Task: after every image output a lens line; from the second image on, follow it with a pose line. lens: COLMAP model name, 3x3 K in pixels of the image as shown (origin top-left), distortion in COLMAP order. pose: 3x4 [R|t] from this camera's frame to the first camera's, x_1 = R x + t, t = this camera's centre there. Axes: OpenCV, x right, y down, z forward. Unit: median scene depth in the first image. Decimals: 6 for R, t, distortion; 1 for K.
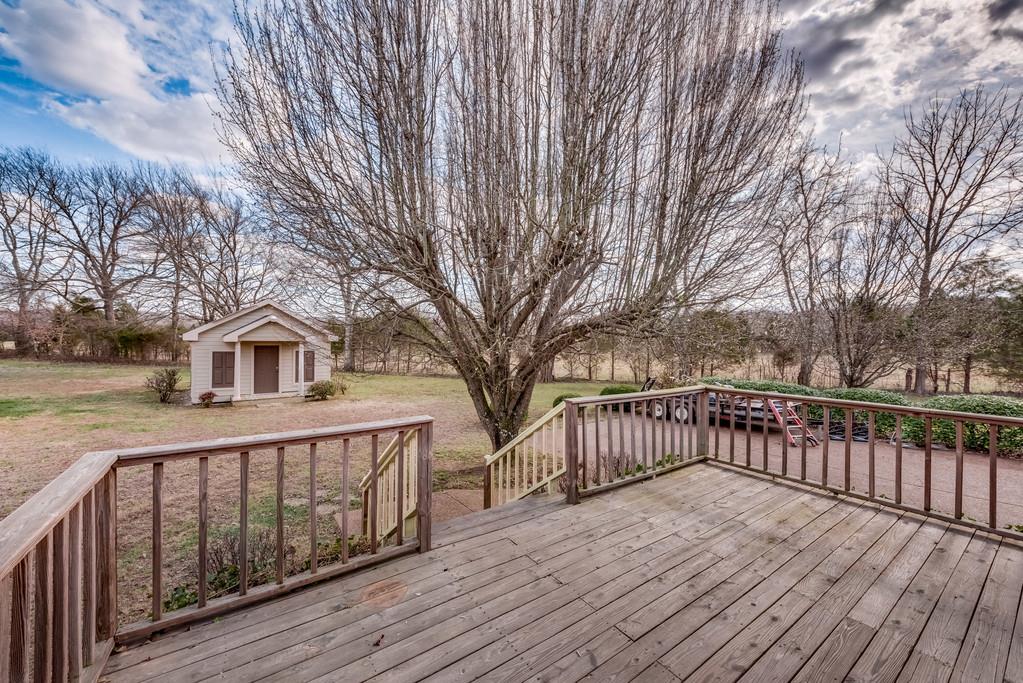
lens RADIAL K [[394.1, 0, 508.9], [0, 394.1, 340.2], [0, 0, 1]] dist [0.000491, -0.000067]
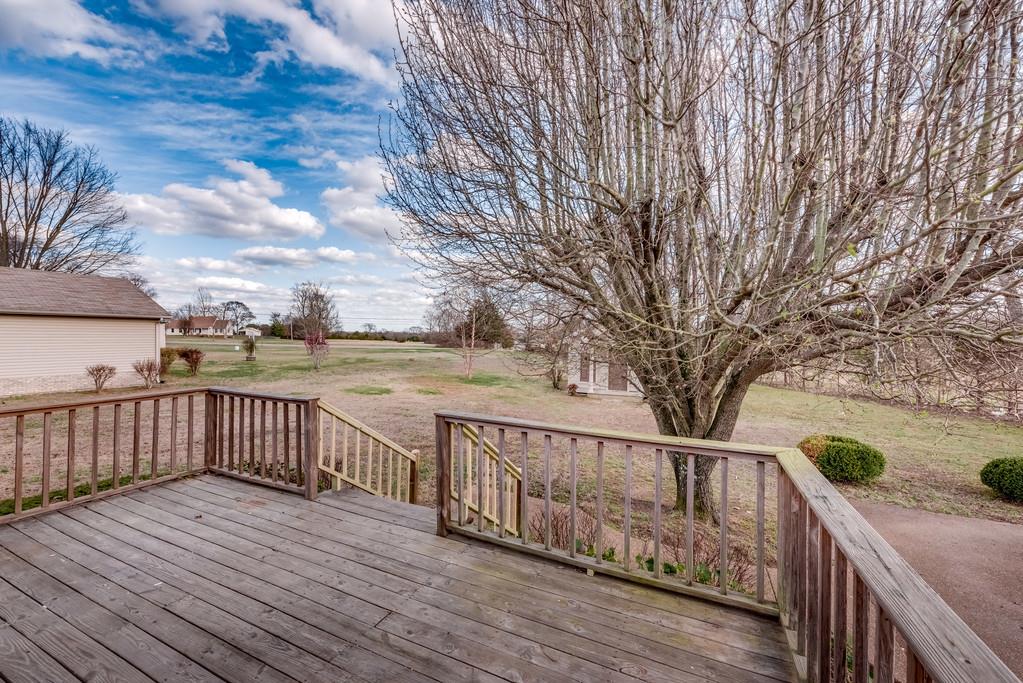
lens RADIAL K [[426.2, 0, 505.9], [0, 426.2, 334.1], [0, 0, 1]] dist [0.001681, 0.000219]
pose [[0.495044, 0.000741, -0.868868, 1.044208], [-0.024968, 0.999599, -0.013373, 0.019609], [0.868509, 0.028314, 0.494864, 0.722734]]
